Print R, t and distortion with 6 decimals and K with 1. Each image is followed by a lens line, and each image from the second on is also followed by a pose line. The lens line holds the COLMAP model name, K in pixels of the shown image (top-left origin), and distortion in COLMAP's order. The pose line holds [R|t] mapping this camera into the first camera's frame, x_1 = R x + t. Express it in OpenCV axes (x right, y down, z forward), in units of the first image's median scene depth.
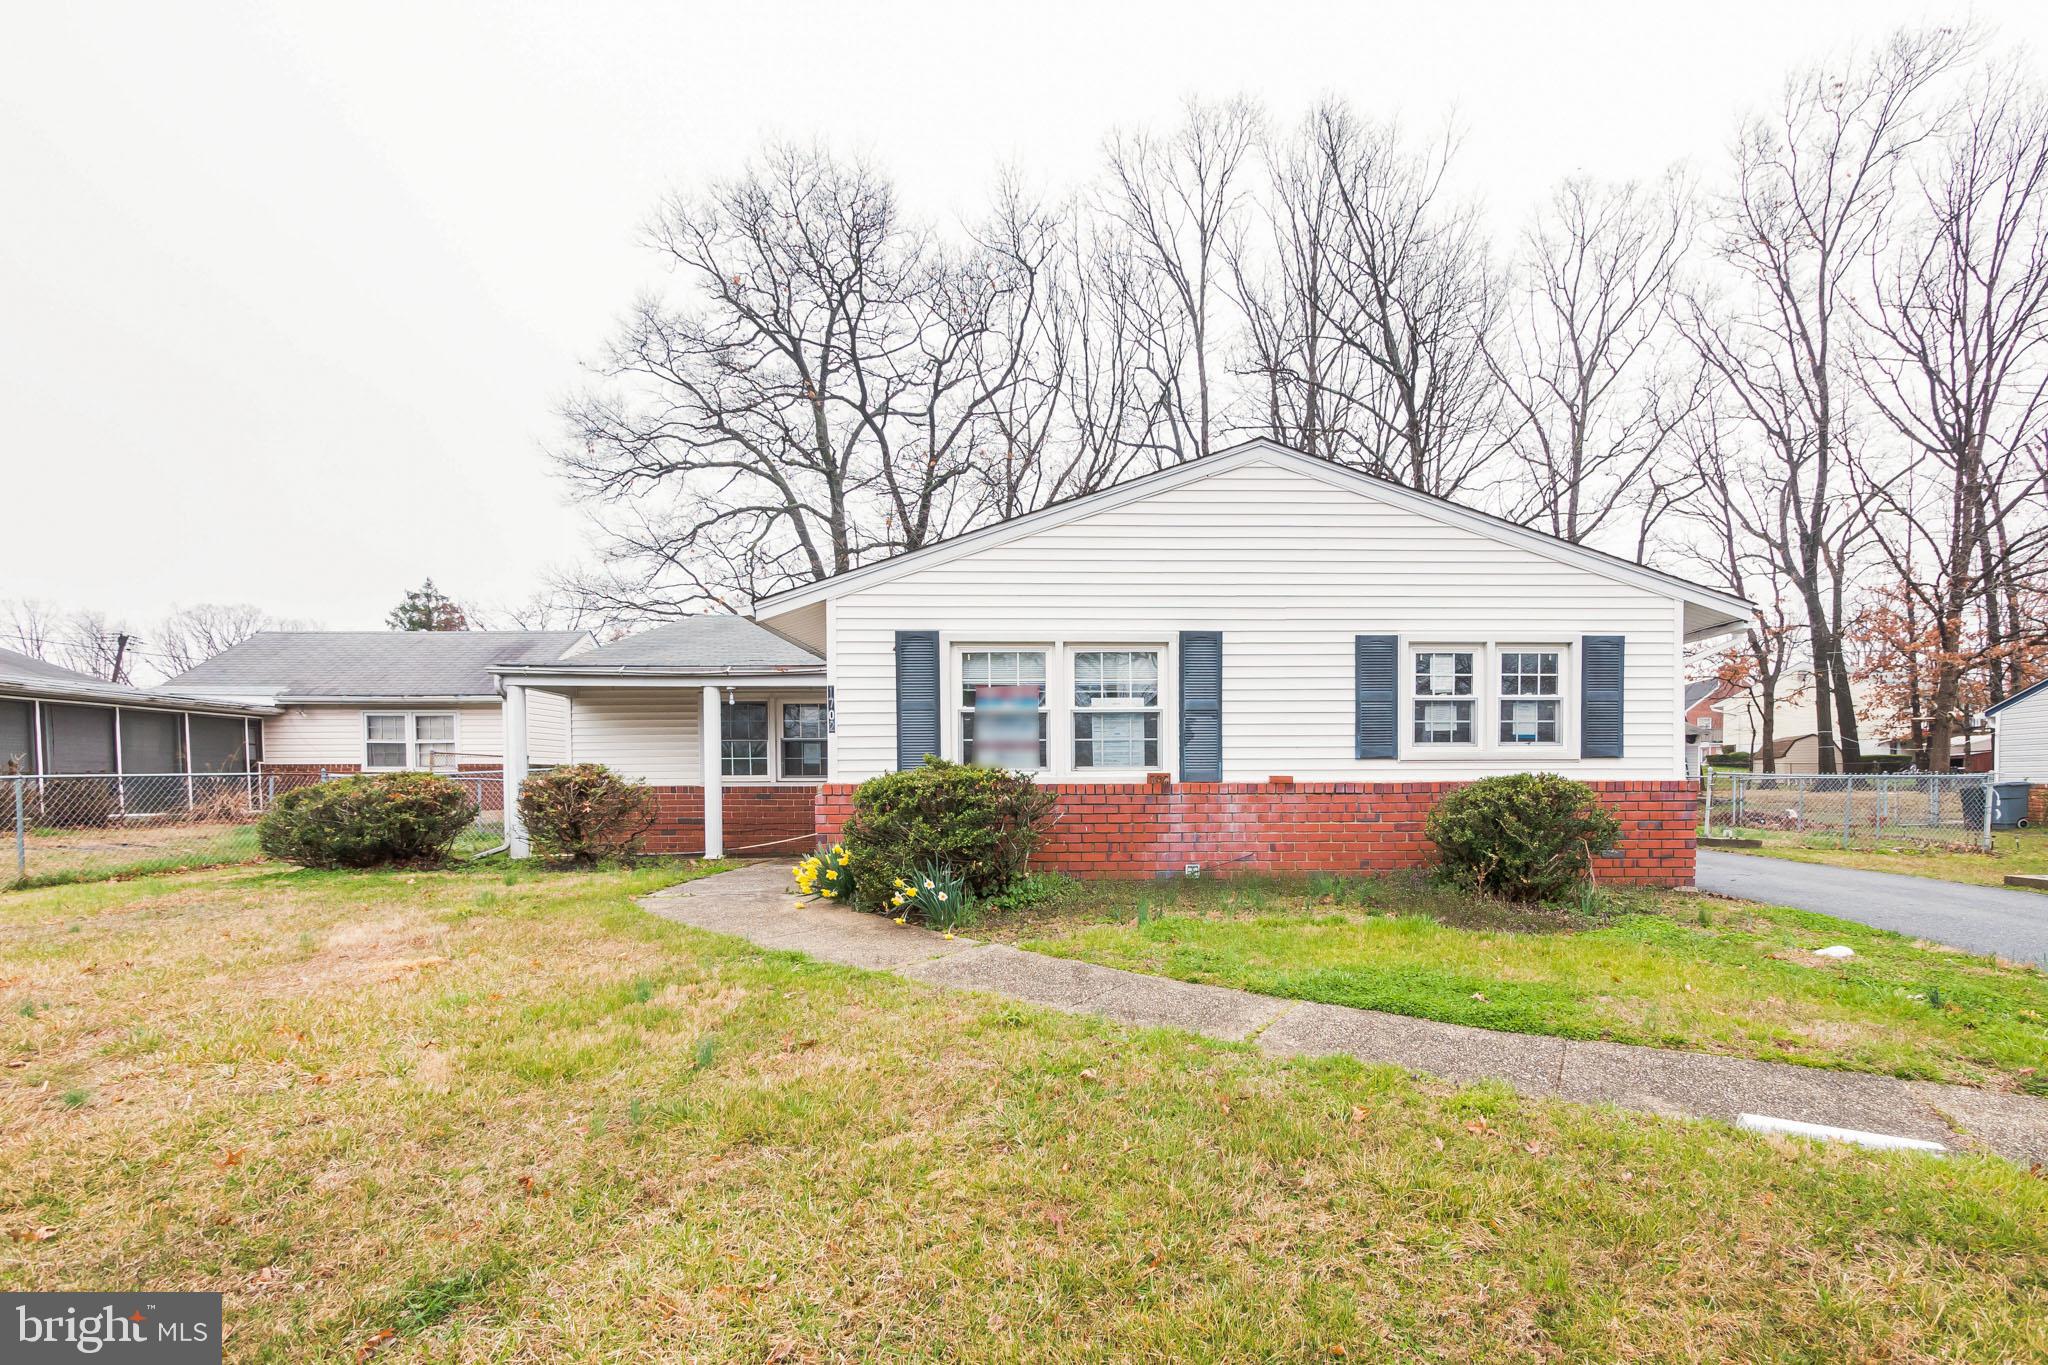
lens RADIAL K [[888.6, 0, 1066.9], [0, 888.6, 804.1], [0, 0, 1]] dist [-0.007910, 0.001600]
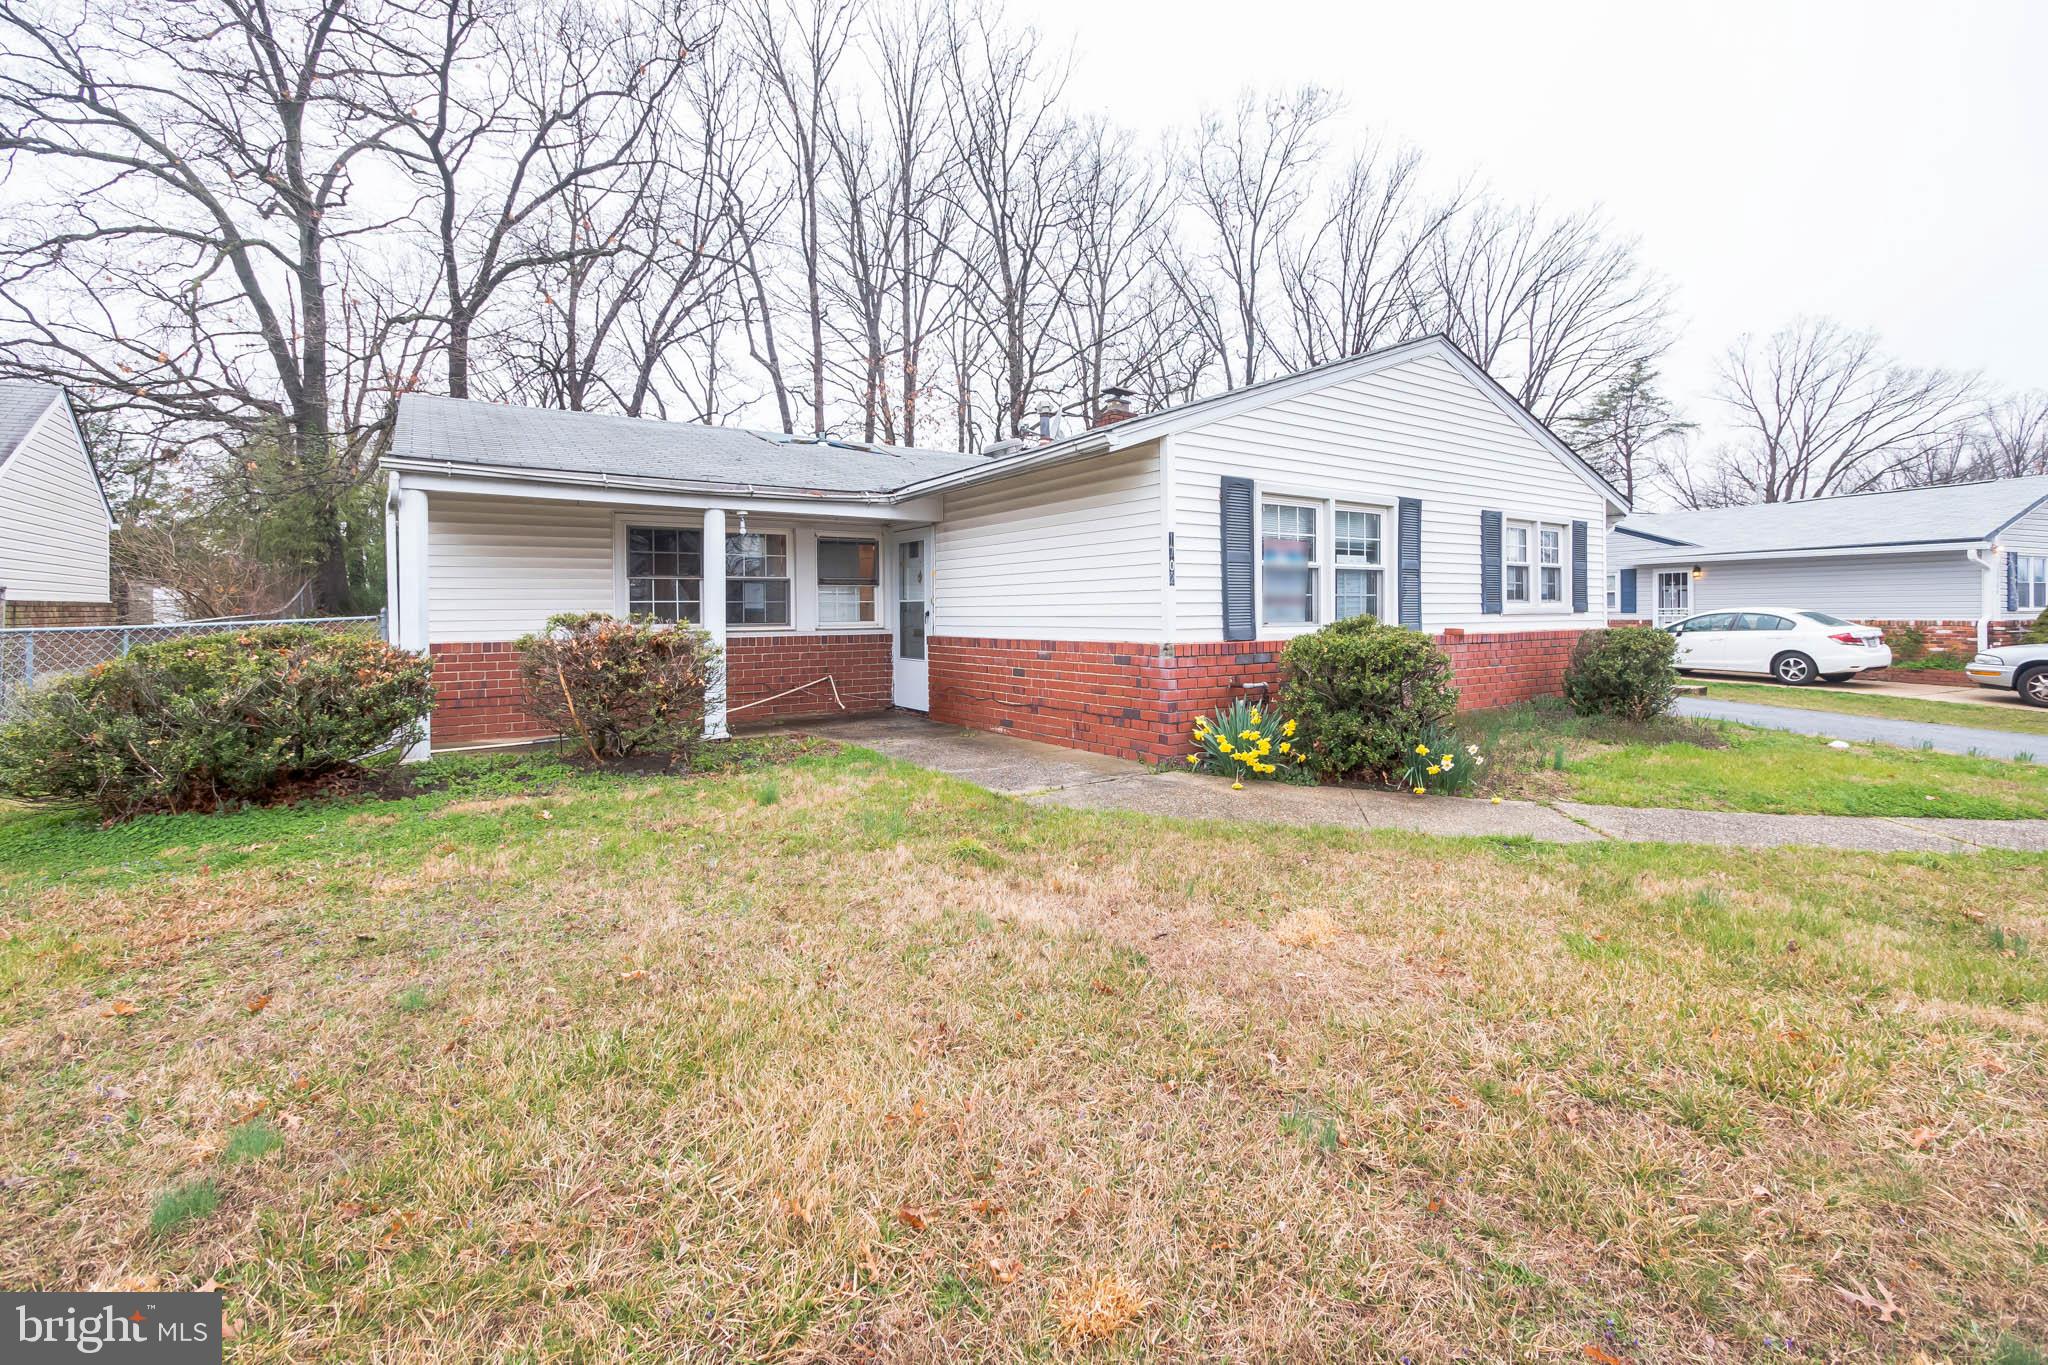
lens RADIAL K [[888.6, 0, 1014.4], [0, 888.6, 607.4], [0, 0, 1]] dist [-0.007910, 0.001600]
pose [[0.848271, 0.002178, 0.529558, -0.598990], [0.014256, 0.999535, -0.026946, -0.025642], [-0.529370, 0.030407, 0.847846, 0.233573]]
